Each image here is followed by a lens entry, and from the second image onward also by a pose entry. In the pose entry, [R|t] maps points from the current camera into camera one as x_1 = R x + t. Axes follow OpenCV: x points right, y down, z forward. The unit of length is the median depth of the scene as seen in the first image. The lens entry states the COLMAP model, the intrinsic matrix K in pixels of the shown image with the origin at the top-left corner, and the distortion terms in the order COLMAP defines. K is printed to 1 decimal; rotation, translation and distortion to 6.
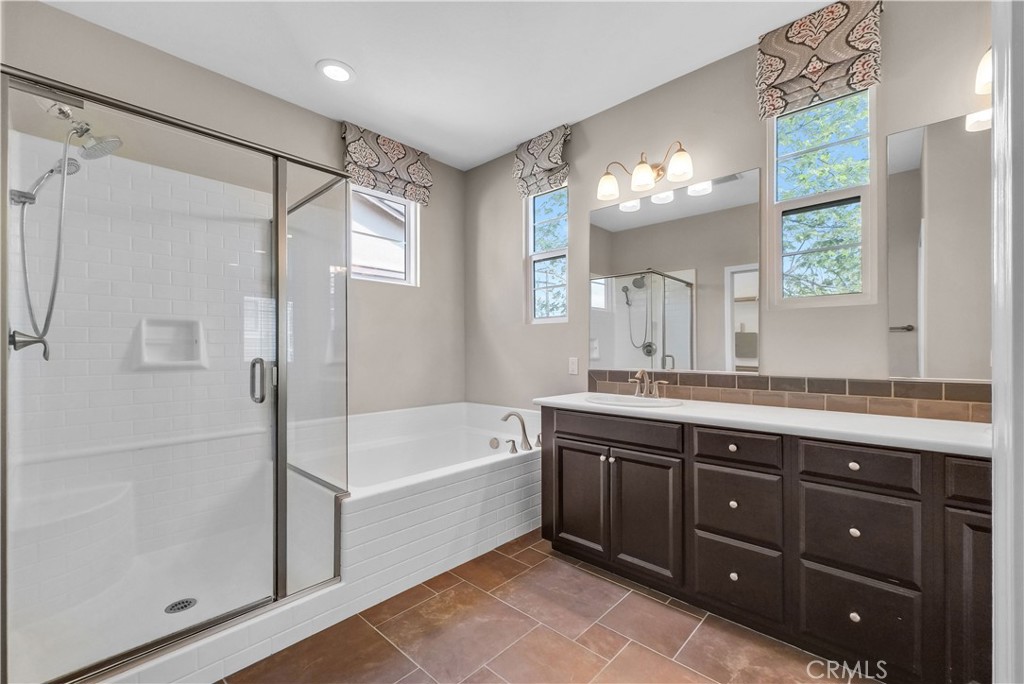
lens RADIAL K [[407.3, 0, 511.7], [0, 407.3, 343.8], [0, 0, 1]] dist [0.000663, -0.000142]
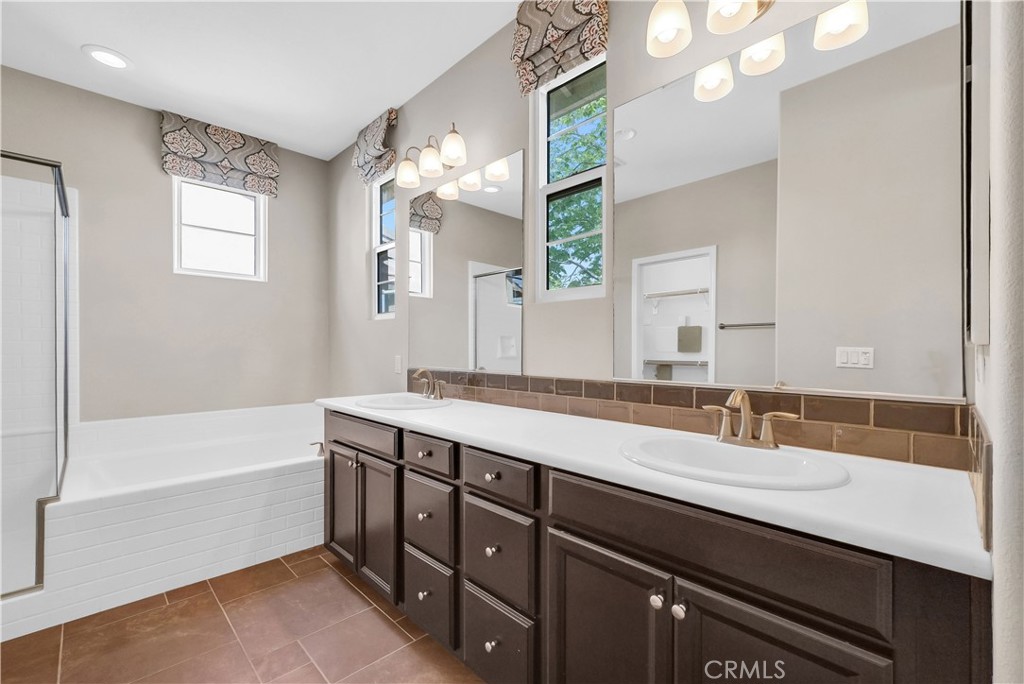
lens RADIAL K [[416.5, 0, 512.0], [0, 416.5, 342.0], [0, 0, 1]] dist [0.000511, -0.000040]
pose [[0.999094, 0.000260, -0.042555, 0.545222], [-0.000131, 0.999995, 0.003023, -0.000205], [0.042556, -0.003015, 0.999090, 0.054197]]
